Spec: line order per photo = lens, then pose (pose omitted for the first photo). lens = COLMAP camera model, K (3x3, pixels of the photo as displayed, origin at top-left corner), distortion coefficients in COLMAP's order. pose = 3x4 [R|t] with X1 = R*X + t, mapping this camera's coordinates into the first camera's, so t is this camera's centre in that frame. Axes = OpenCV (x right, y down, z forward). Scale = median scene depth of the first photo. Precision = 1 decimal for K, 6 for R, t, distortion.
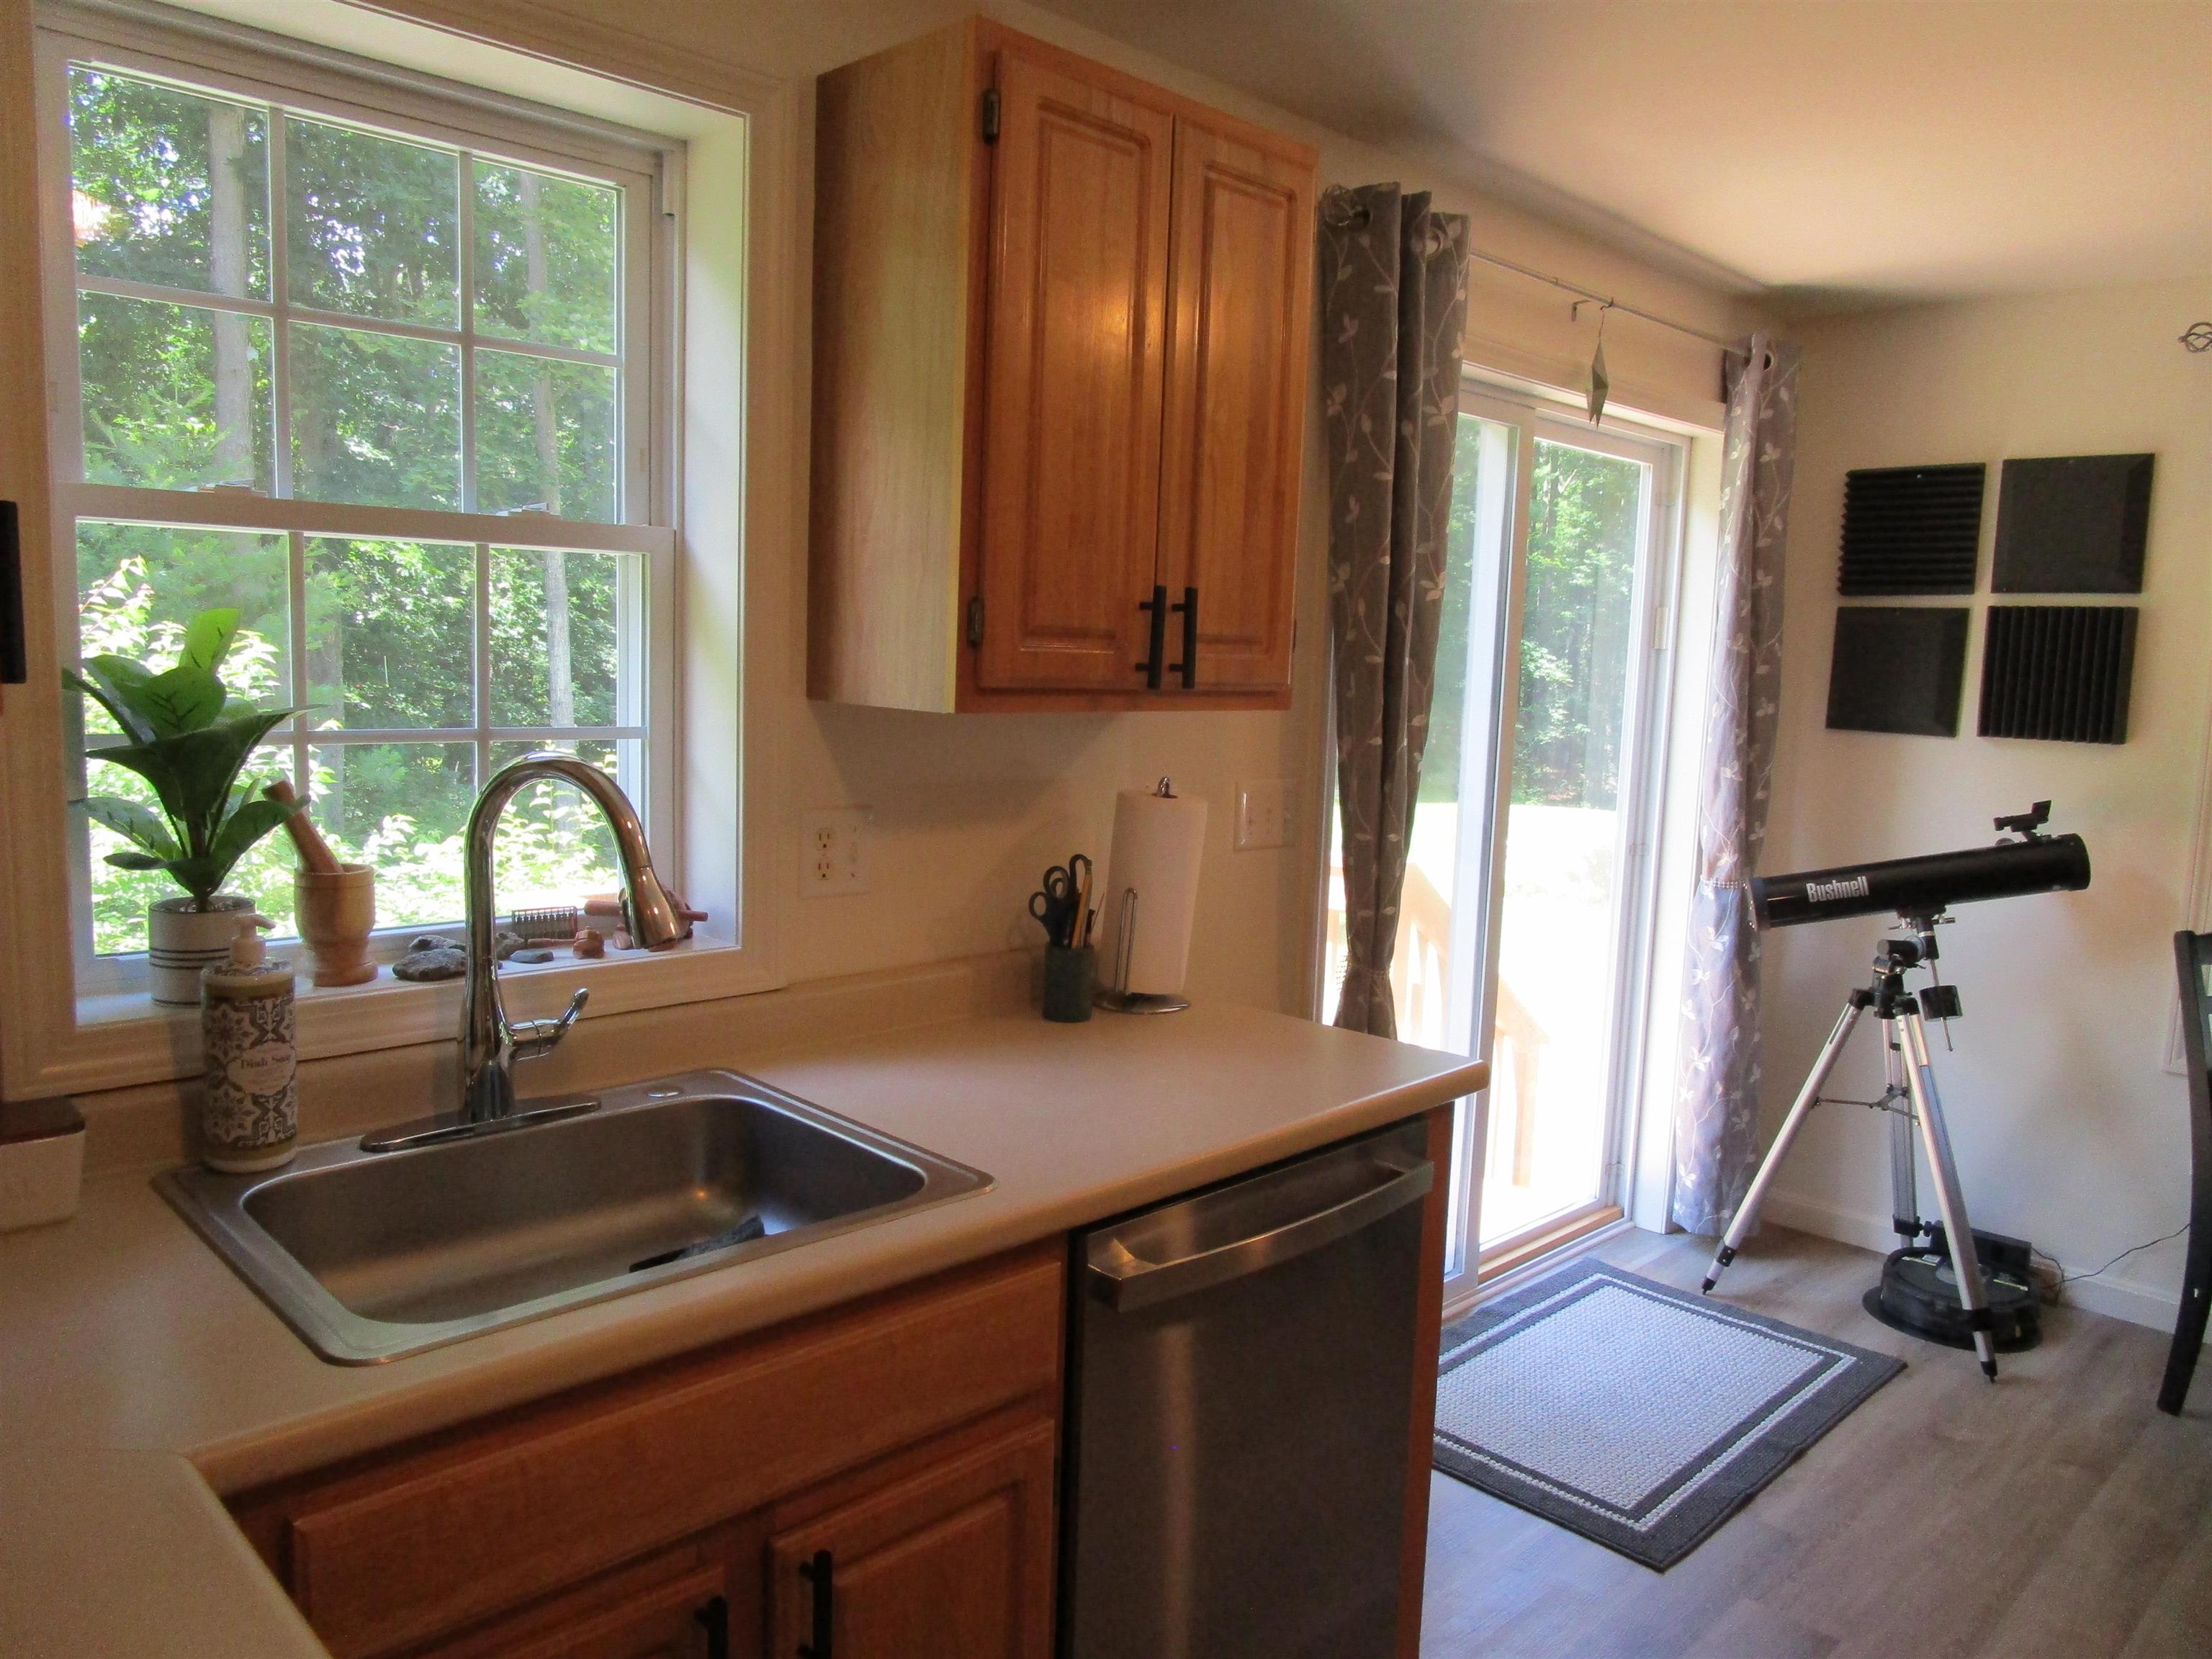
lens RADIAL K [[1577.2, 0, 1106.0], [0, 1577.2, 829.5], [0, 0, 1]] dist [-0.031648, 0.001698]
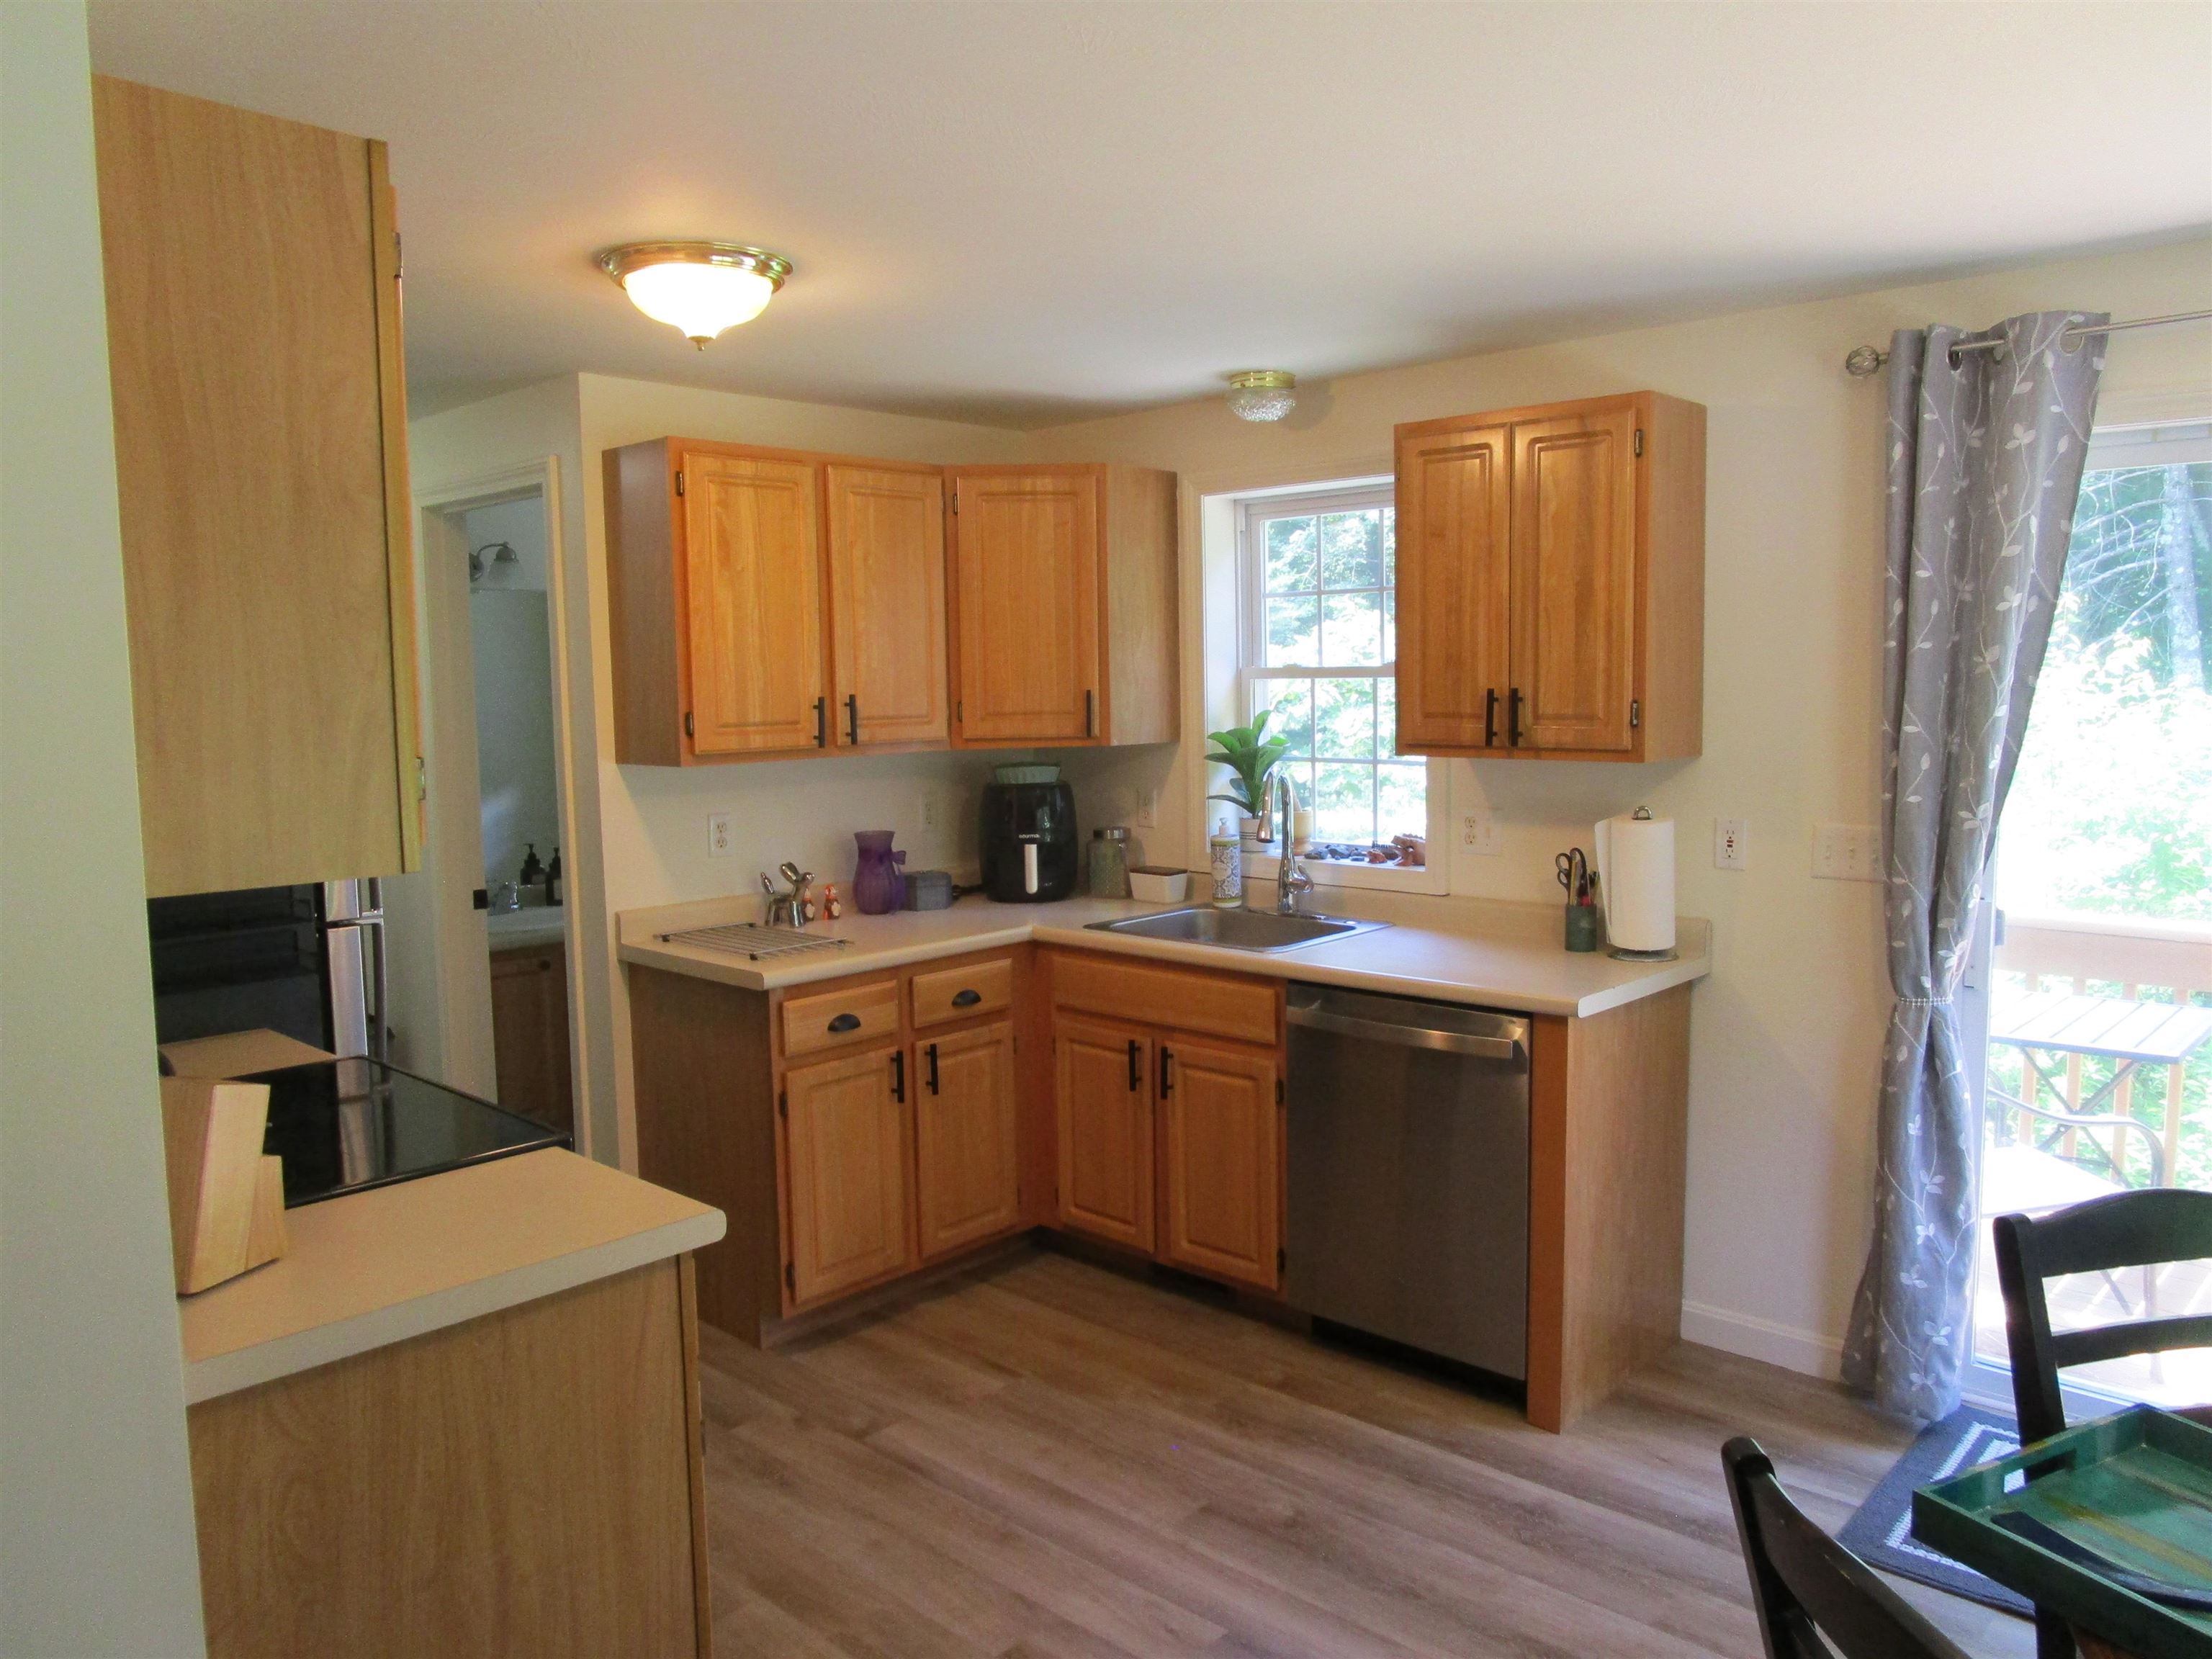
lens RADIAL K [[1577.2, 0, 1106.0], [0, 1577.2, 829.5], [0, 0, 1]] dist [-0.031648, 0.001698]
pose [[0.040136, 0.066528, -0.996977, 1.804746], [-0.101087, 0.992932, 0.062189, -0.062981], [0.994068, 0.098286, 0.046577, 0.503175]]
